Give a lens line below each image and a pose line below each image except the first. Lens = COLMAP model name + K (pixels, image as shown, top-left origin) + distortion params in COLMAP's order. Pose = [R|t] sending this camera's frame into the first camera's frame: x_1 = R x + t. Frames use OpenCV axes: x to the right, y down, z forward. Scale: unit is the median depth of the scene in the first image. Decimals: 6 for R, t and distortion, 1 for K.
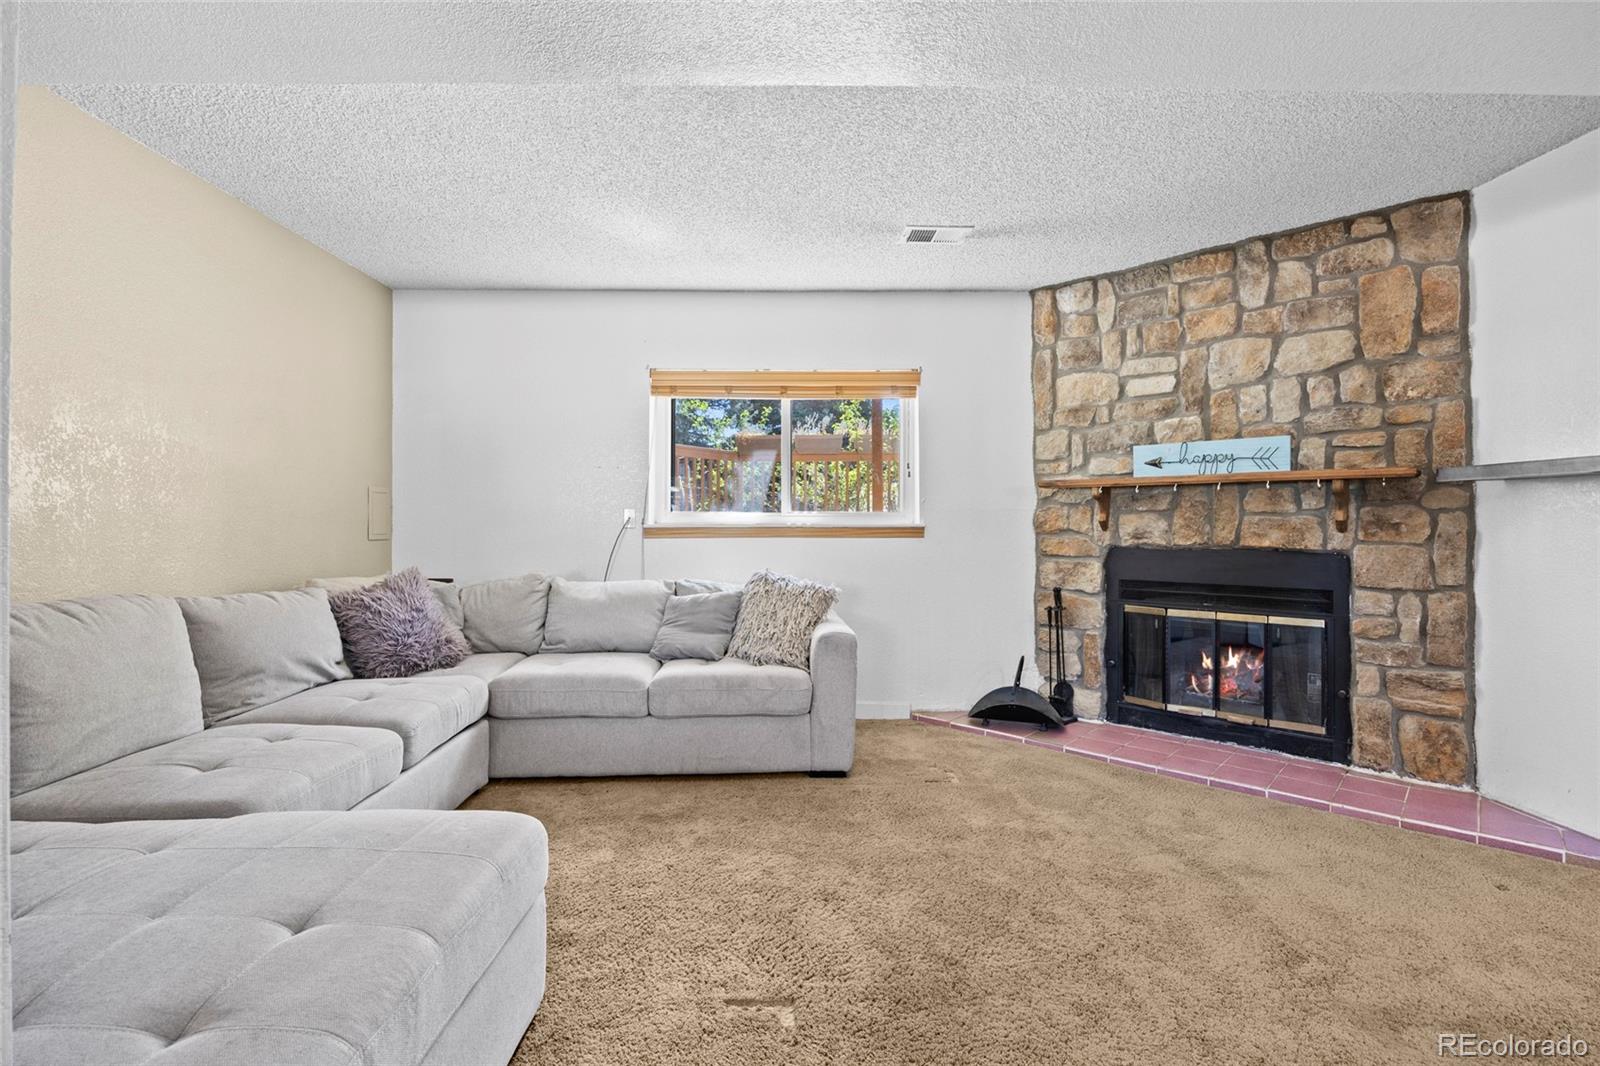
lens RADIAL K [[723.4, 0, 803.2], [0, 723.4, 525.7], [0, 0, 1]] dist [-0.005257, -0.000204]
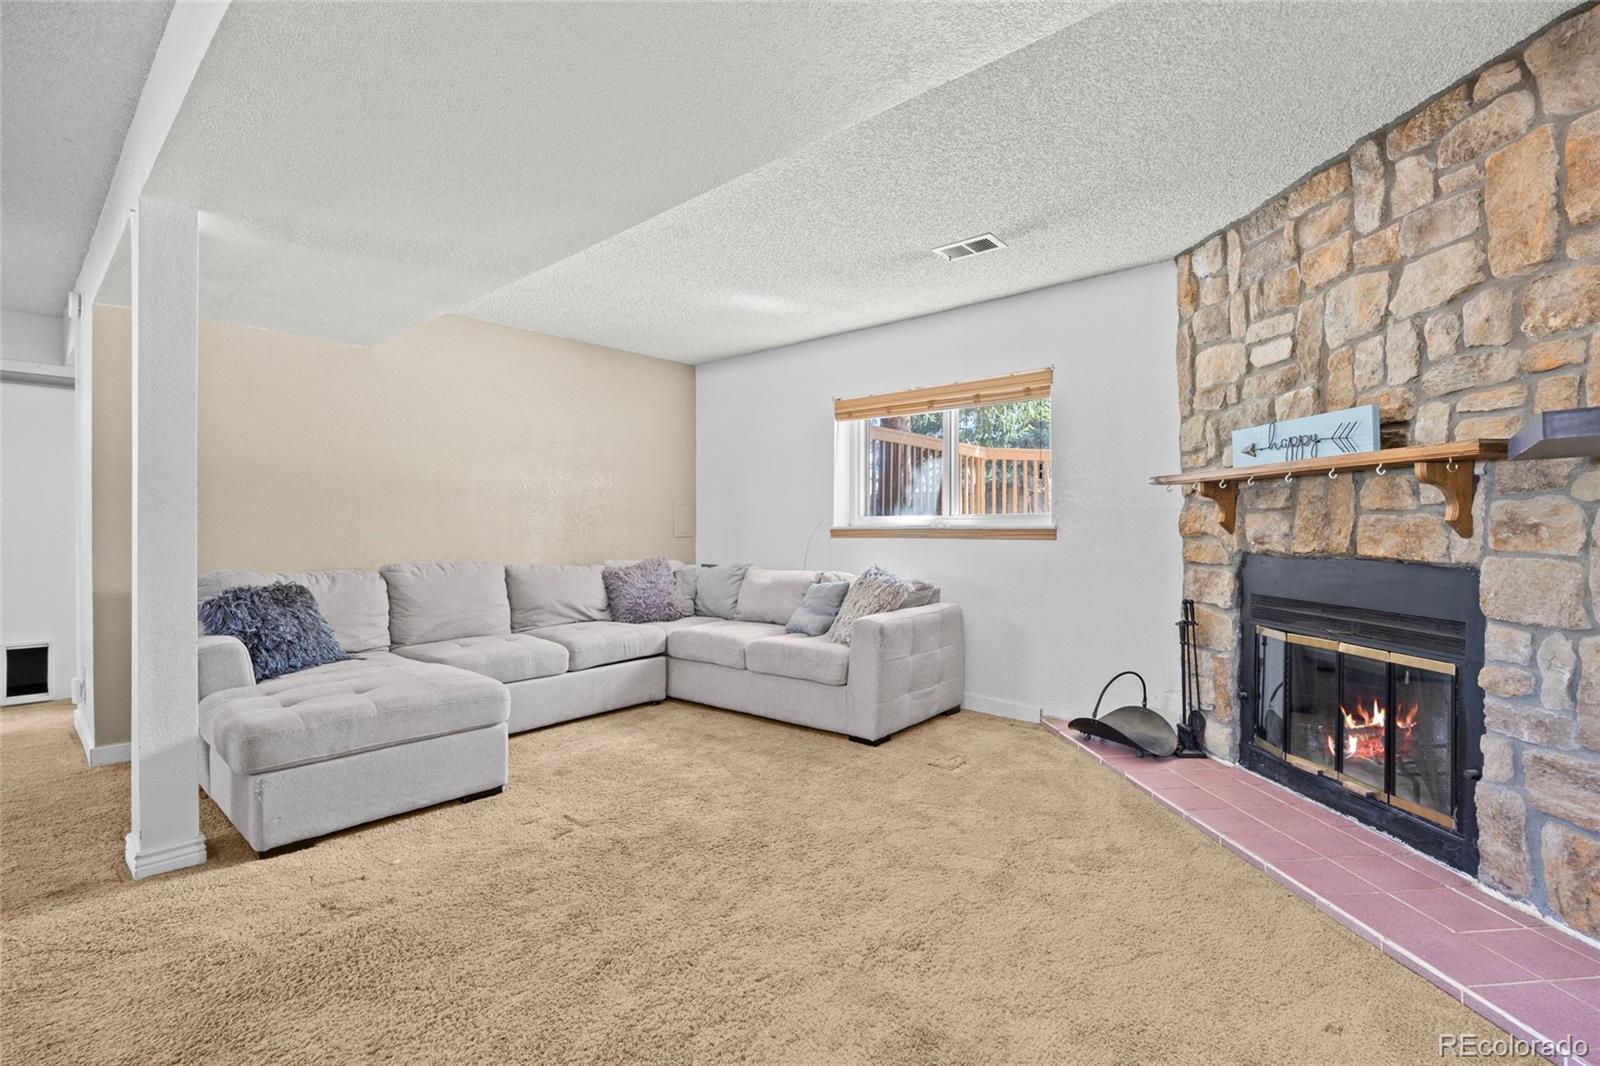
lens RADIAL K [[723.4, 0, 815.9], [0, 723.4, 531.2], [0, 0, 1]] dist [-0.005257, -0.000204]
pose [[0.746901, 0.003644, -0.664926, 0.691164], [-0.000179, 0.999986, 0.005280, -0.000361], [0.664936, -0.003825, 0.746891, 0.073809]]
